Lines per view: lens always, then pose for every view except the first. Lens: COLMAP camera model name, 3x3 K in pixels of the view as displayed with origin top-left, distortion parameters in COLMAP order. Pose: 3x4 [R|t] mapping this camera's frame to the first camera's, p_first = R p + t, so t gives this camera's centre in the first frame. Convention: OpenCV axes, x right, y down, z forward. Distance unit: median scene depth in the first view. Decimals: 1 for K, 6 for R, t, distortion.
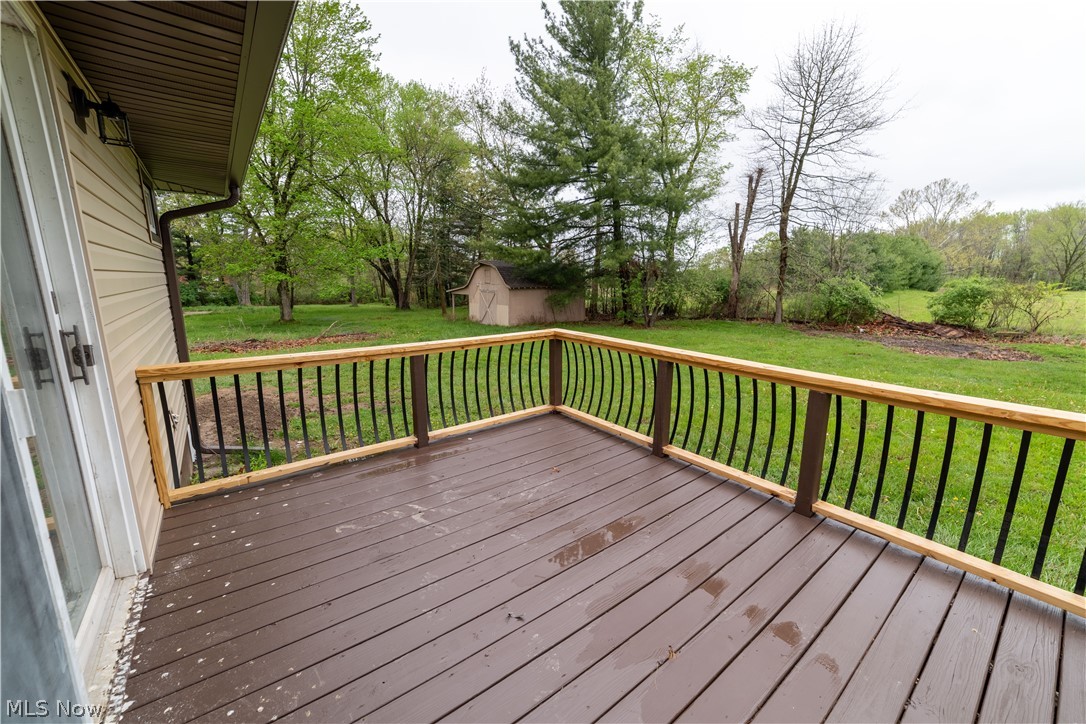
lens RADIAL K [[417.1, 0, 546.5], [0, 417.1, 356.7], [0, 0, 1]] dist [-0.004209, 0.000209]
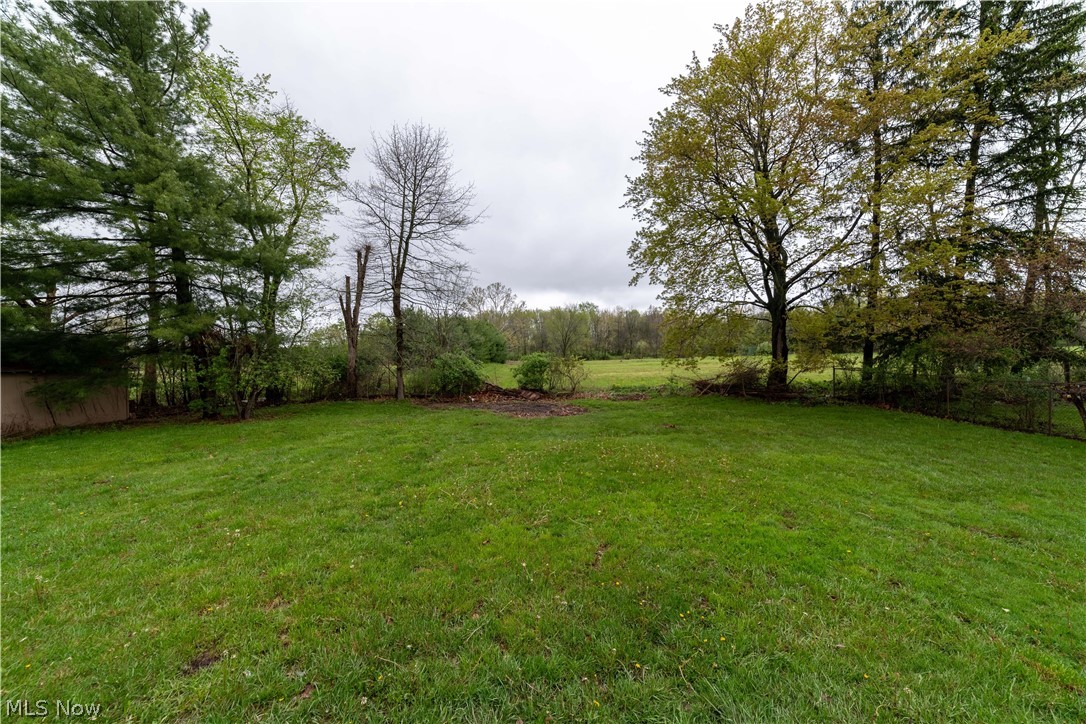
lens RADIAL K [[417.1, 0, 546.5], [0, 417.1, 356.7], [0, 0, 1]] dist [-0.004209, 0.000209]
pose [[0.651966, -0.010298, 0.758178, 0.035988], [0.147496, 0.982530, -0.113488, -0.016456], [-0.743764, 0.185819, 0.642095, 0.095731]]
